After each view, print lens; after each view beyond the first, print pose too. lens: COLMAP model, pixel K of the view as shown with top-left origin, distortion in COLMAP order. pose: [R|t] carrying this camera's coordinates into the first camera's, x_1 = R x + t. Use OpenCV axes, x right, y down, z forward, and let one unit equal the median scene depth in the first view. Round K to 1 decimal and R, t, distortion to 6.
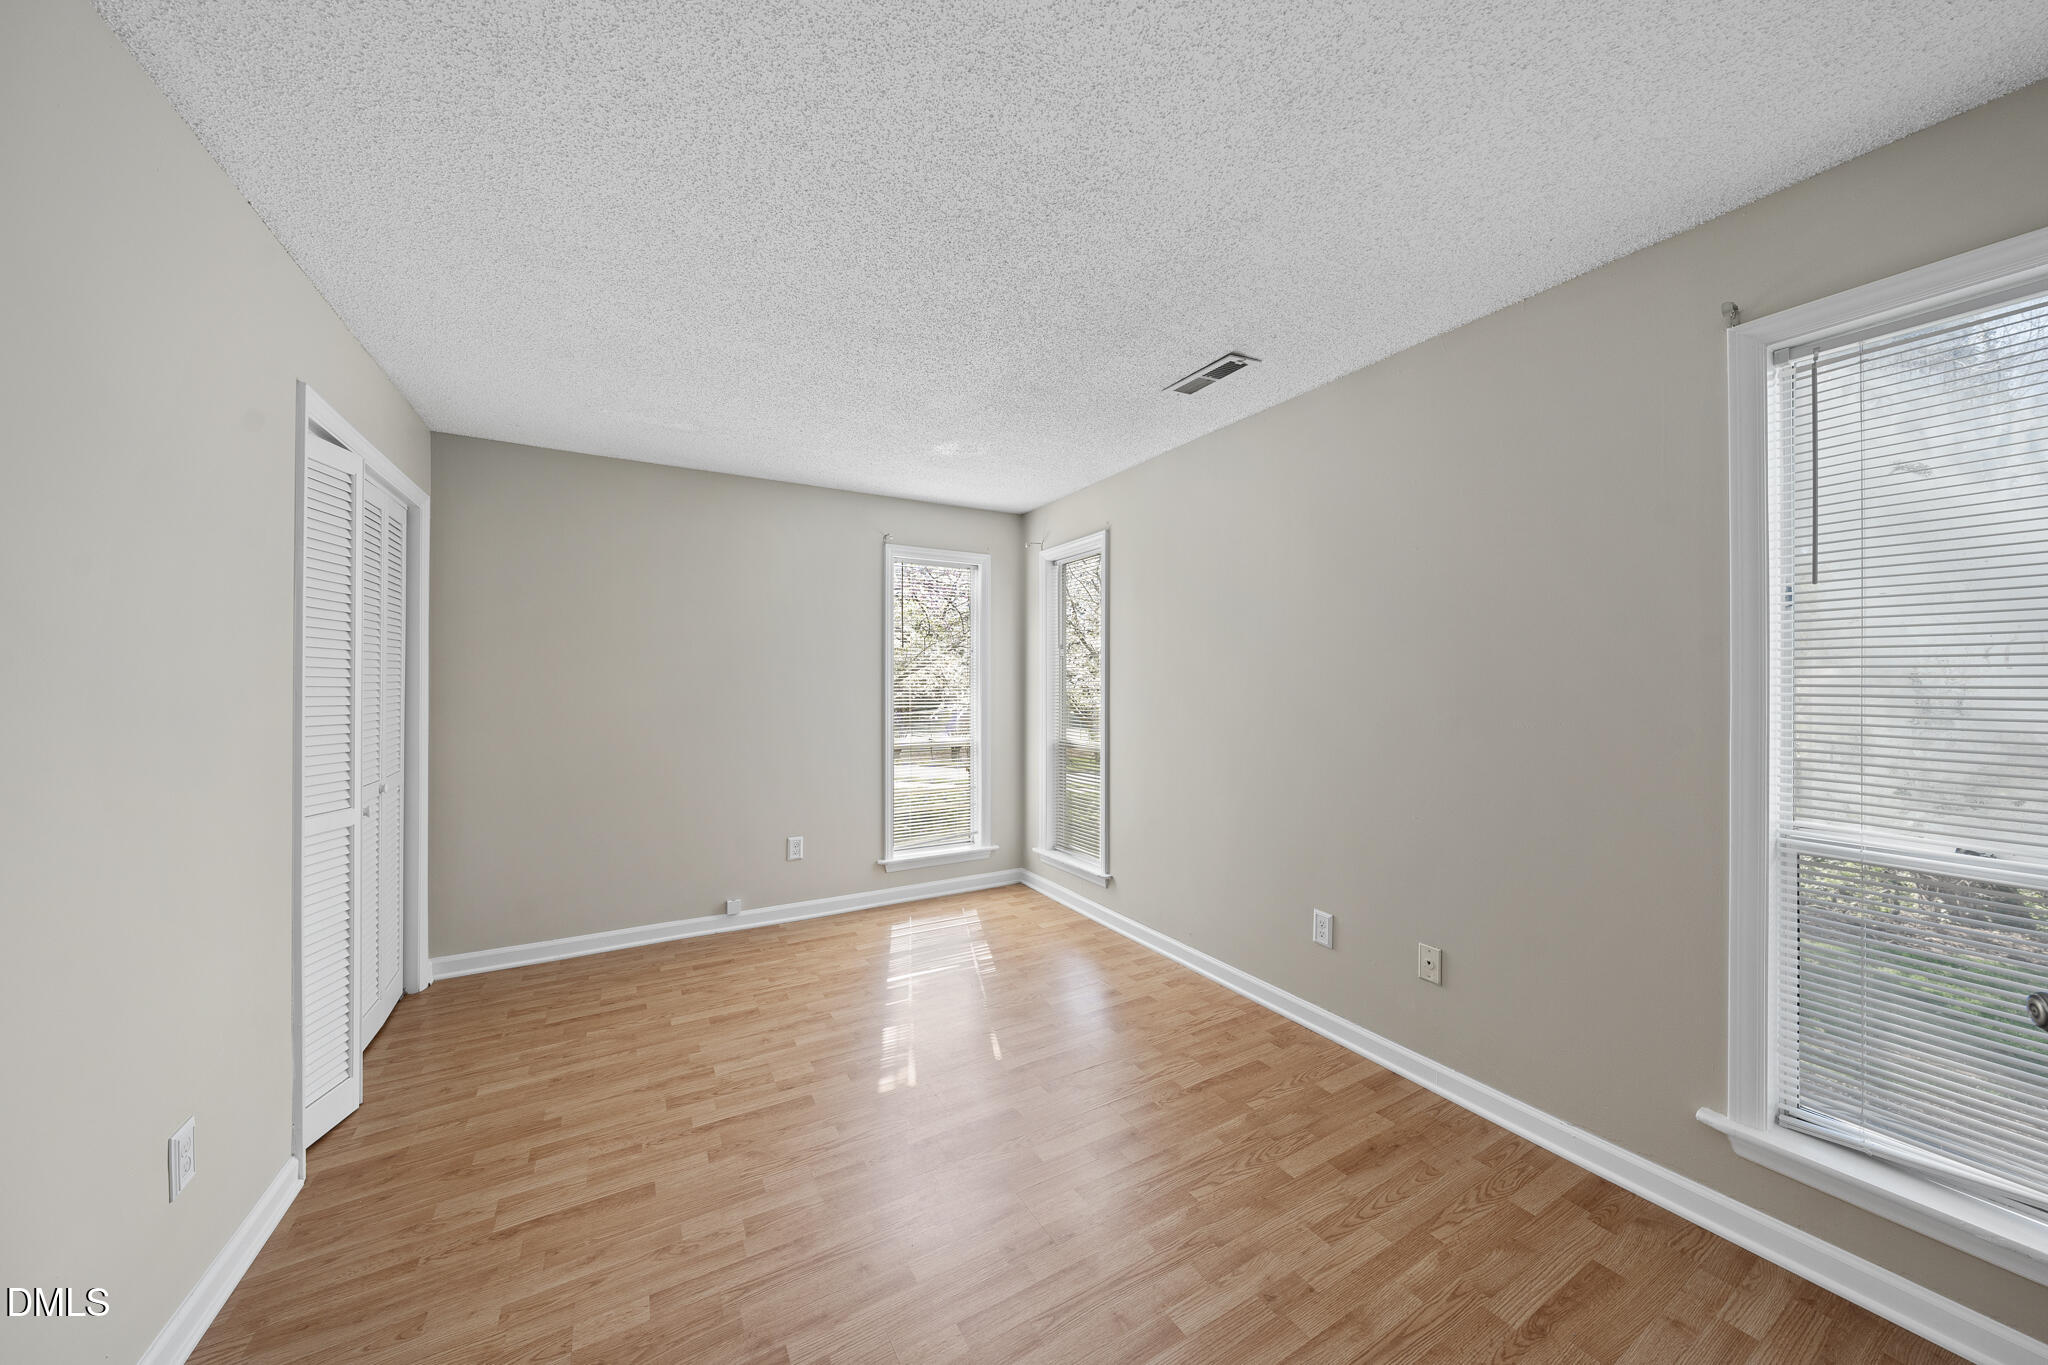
lens RADIAL K [[691.9, 0, 1033.4], [0, 691.9, 673.1], [0, 0, 1]] dist [0.001255, -0.000198]
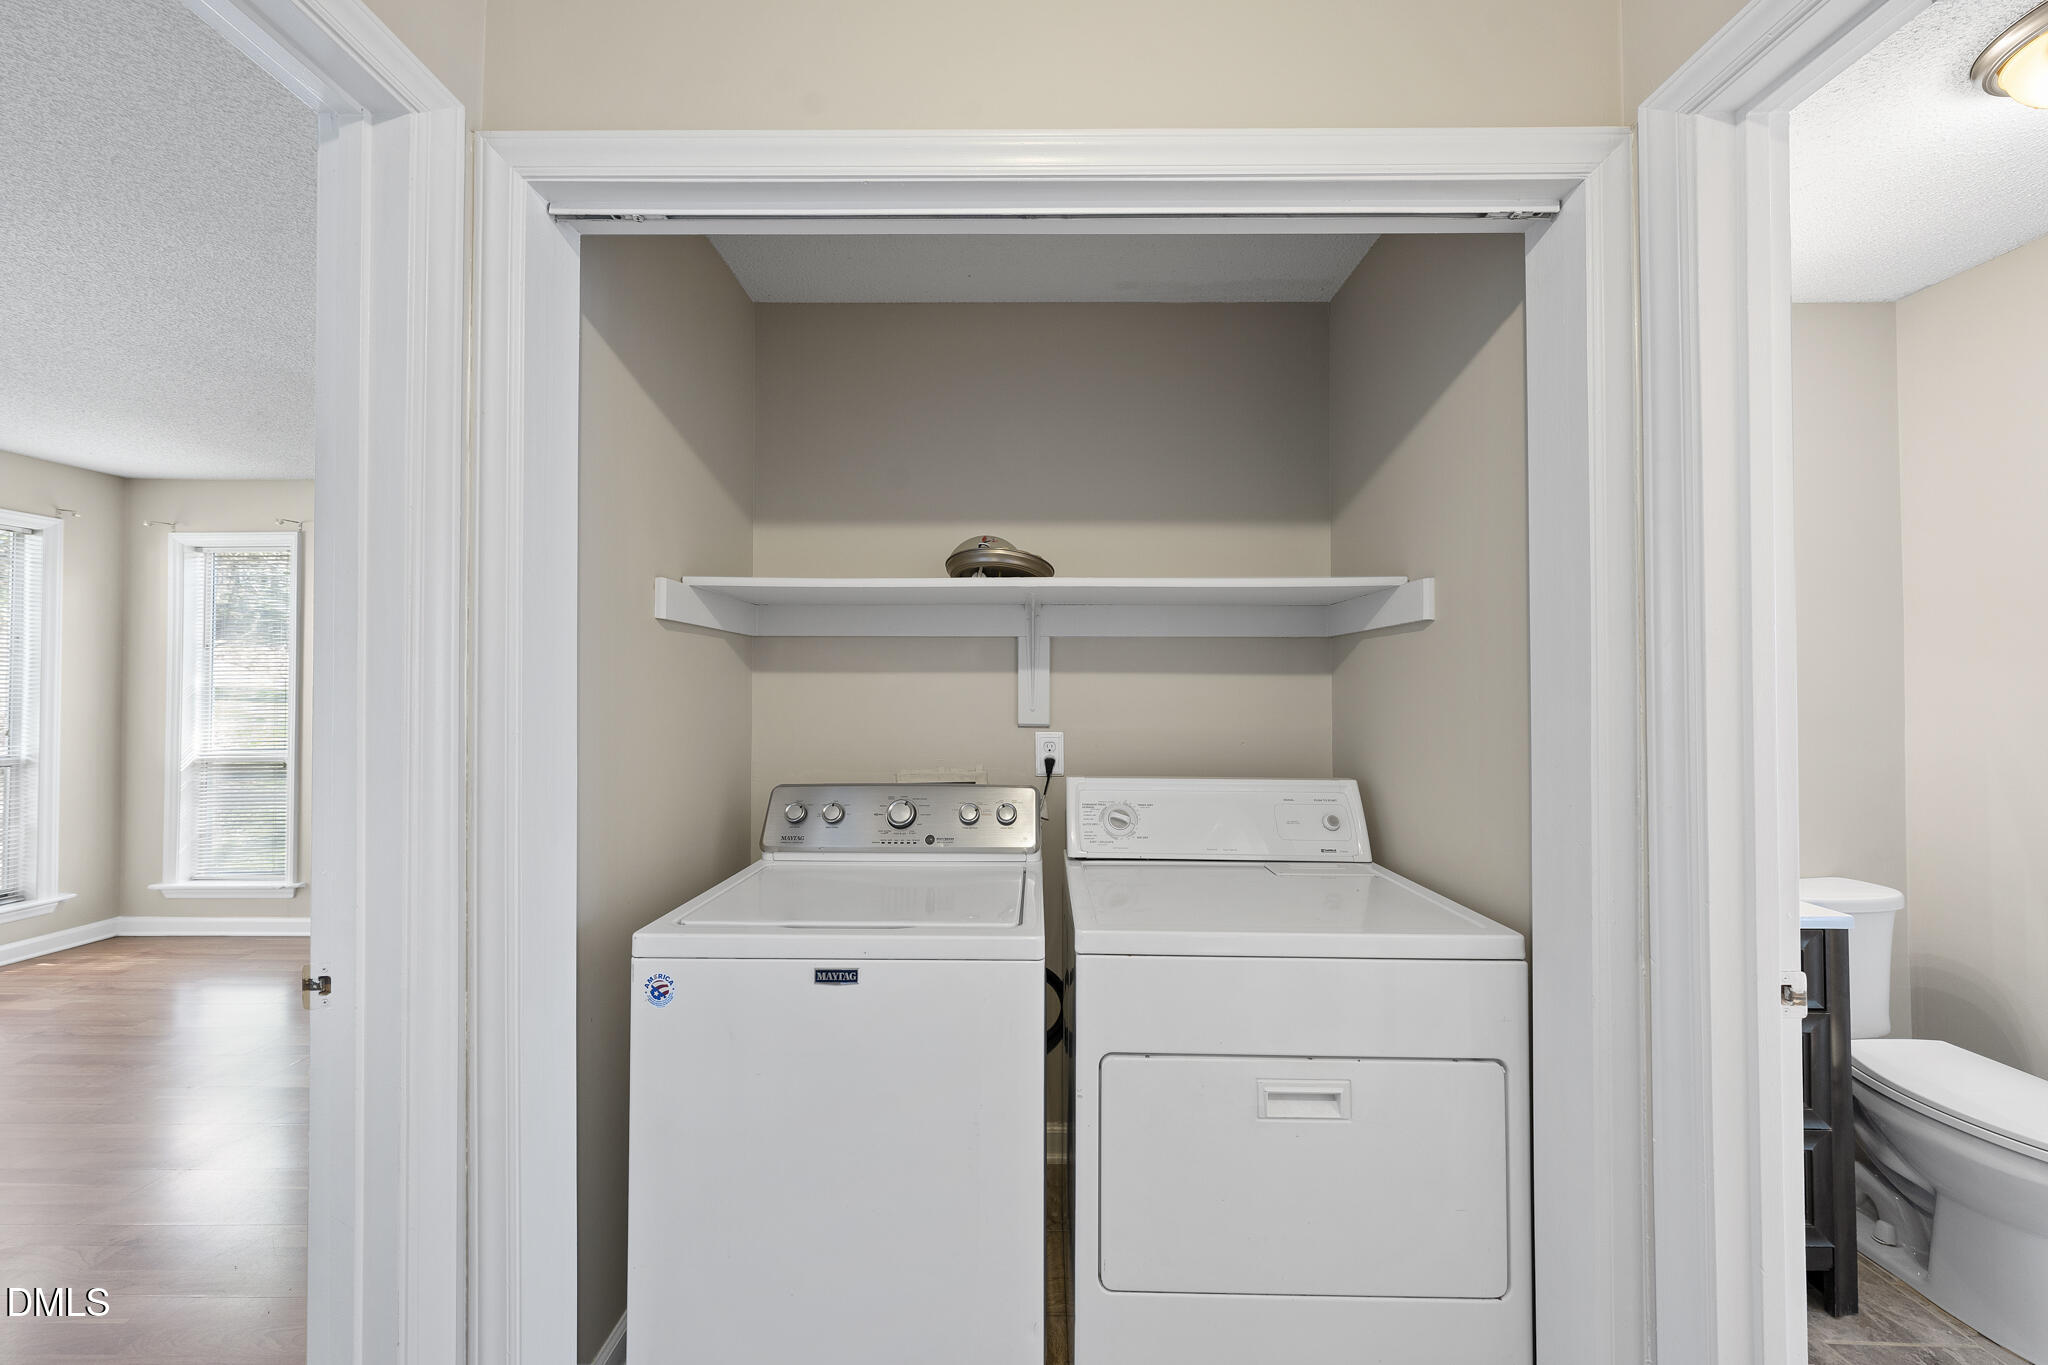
lens RADIAL K [[691.9, 0, 1041.1], [0, 691.9, 683.0], [0, 0, 1]] dist [0.001255, -0.000198]
pose [[0.491820, 0.020283, 0.870461, -0.308881], [-0.020524, 0.999721, -0.011698, -0.004598], [-0.870455, -0.012112, 0.492099, -0.524918]]
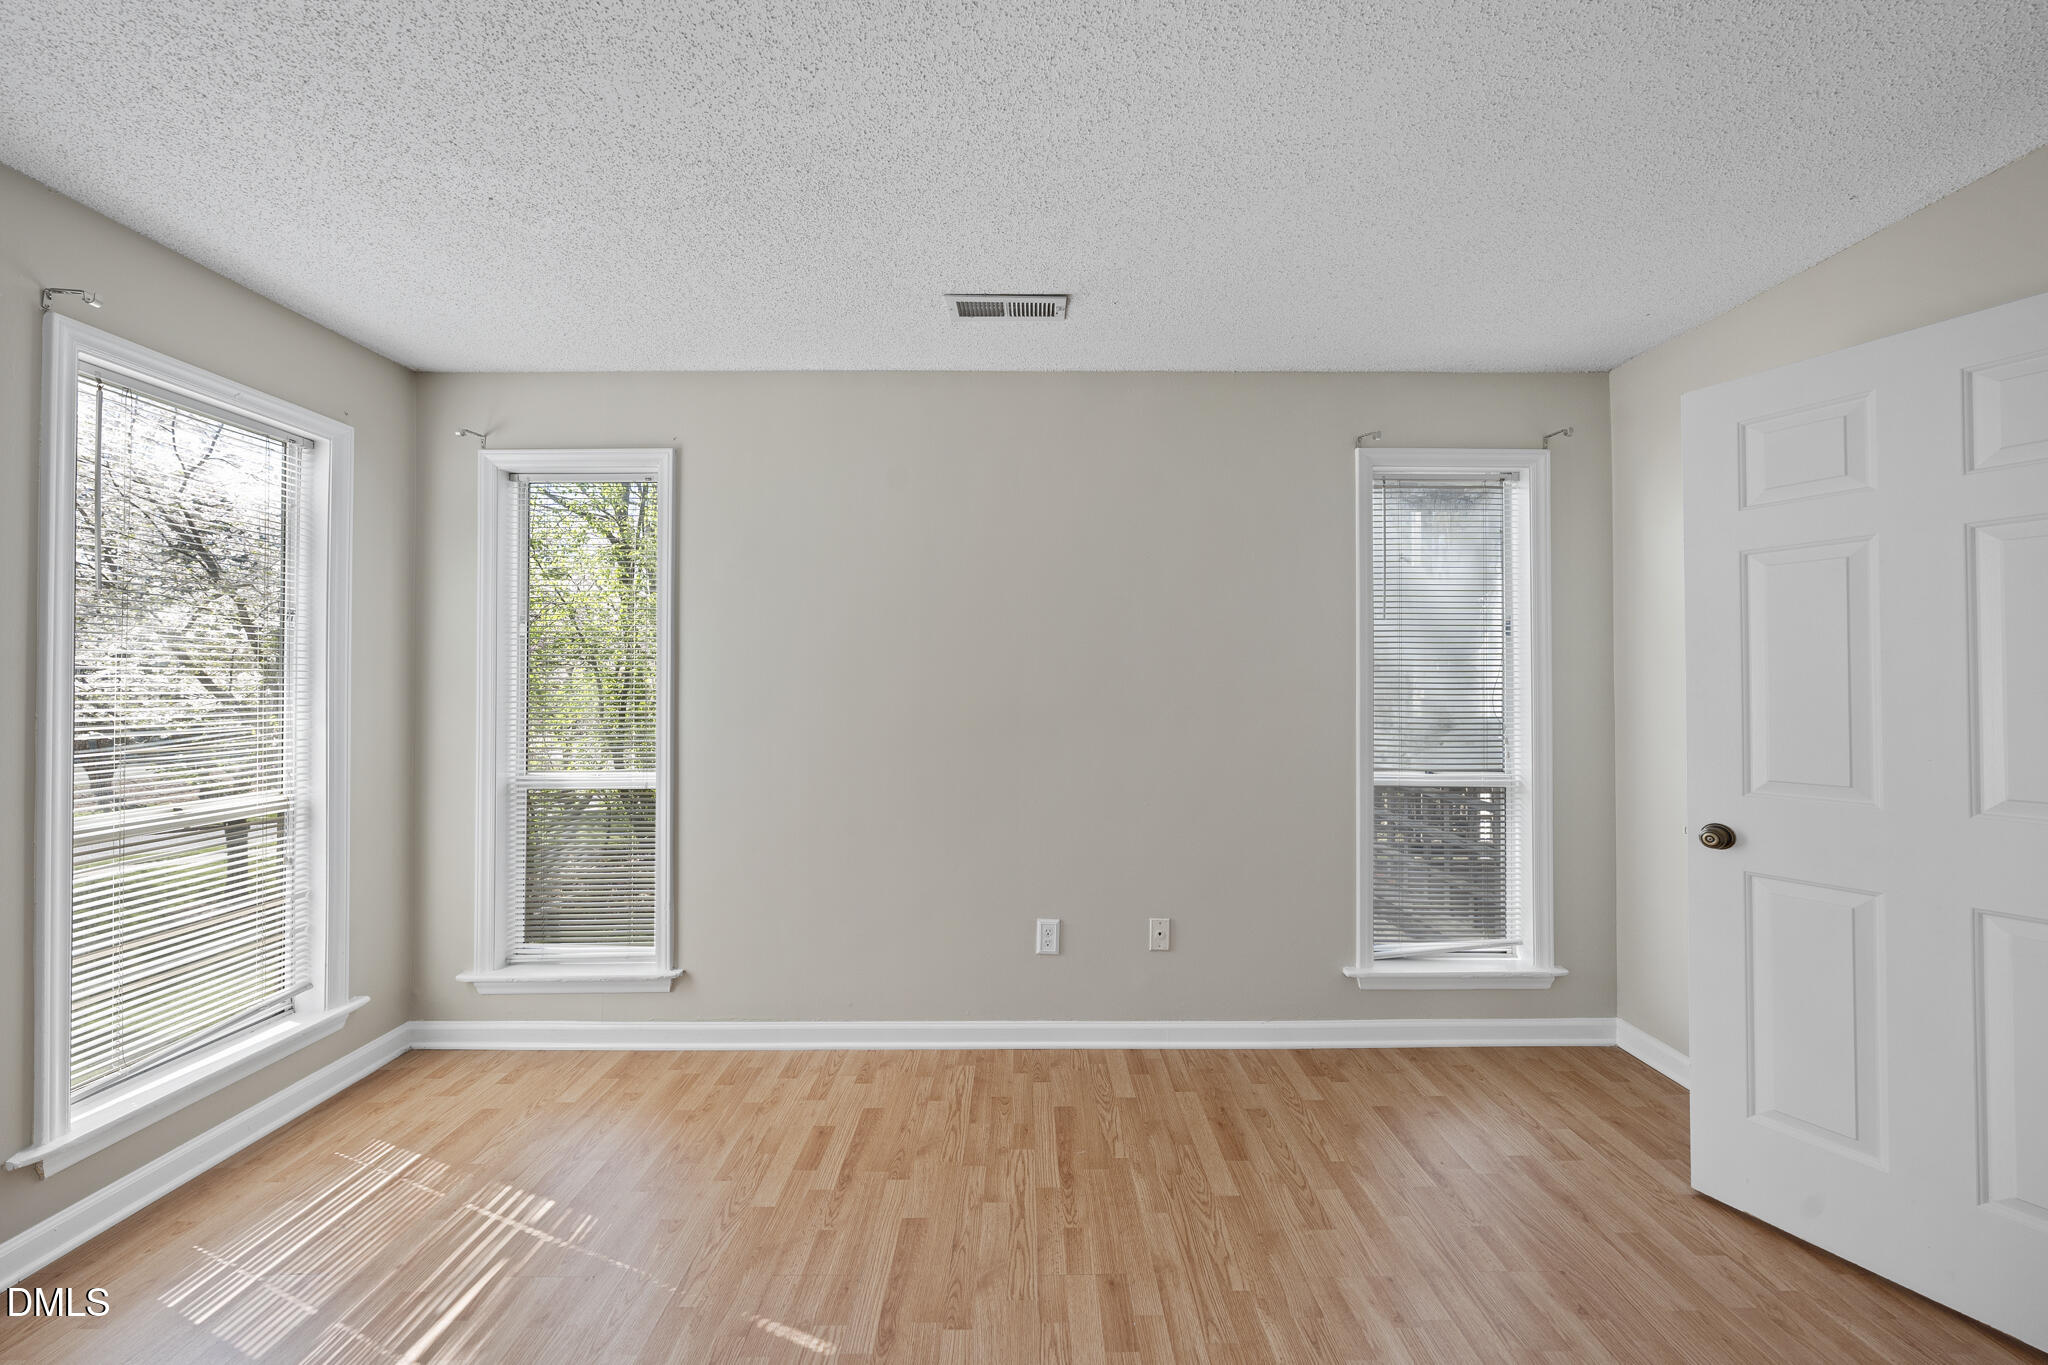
lens RADIAL K [[691.9, 0, 1015.8], [0, 691.9, 673.7], [0, 0, 1]] dist [0.001255, -0.000198]
pose [[0.503433, 0.012543, 0.863943, -0.397481], [-0.012676, 0.999894, -0.007130, 0.011041], [-0.863941, -0.007362, 0.503539, 0.508613]]
